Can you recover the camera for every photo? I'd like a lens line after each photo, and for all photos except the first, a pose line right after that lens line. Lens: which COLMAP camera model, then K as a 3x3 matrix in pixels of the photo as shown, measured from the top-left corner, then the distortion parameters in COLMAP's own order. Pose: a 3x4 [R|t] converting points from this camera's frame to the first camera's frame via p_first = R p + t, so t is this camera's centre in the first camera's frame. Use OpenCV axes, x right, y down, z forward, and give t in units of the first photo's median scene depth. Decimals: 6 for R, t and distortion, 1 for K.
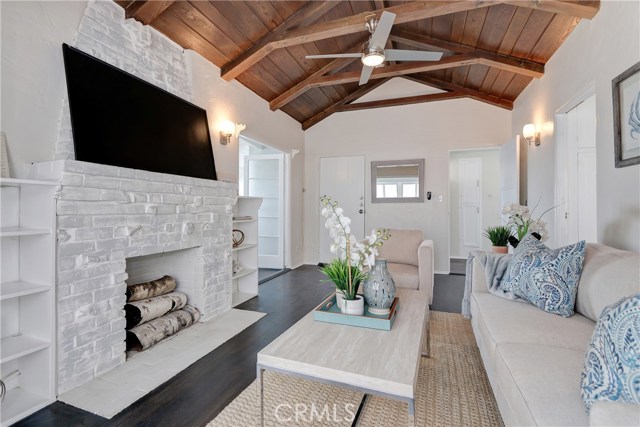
lens RADIAL K [[296.8, 0, 306.7], [0, 296.8, 205.7], [0, 0, 1]] dist [-0.000342, -0.002470]
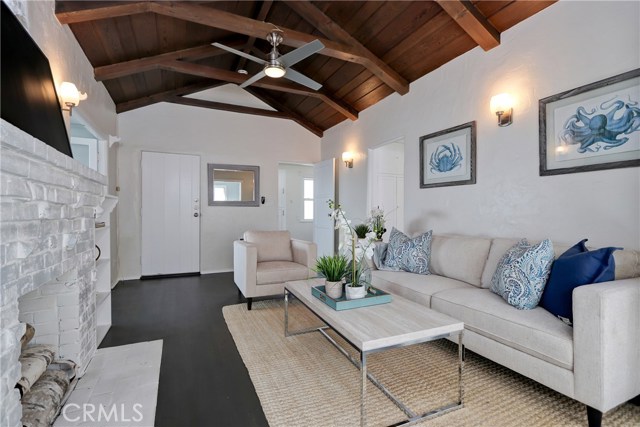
lens RADIAL K [[296.8, 0, 306.1], [0, 296.8, 215.4], [0, 0, 1]] dist [-0.000342, -0.002470]
pose [[0.710750, -0.007507, 0.703405, -0.385313], [-0.007886, 0.999795, 0.018639, 0.002199], [-0.703401, -0.018794, 0.710545, 0.132171]]
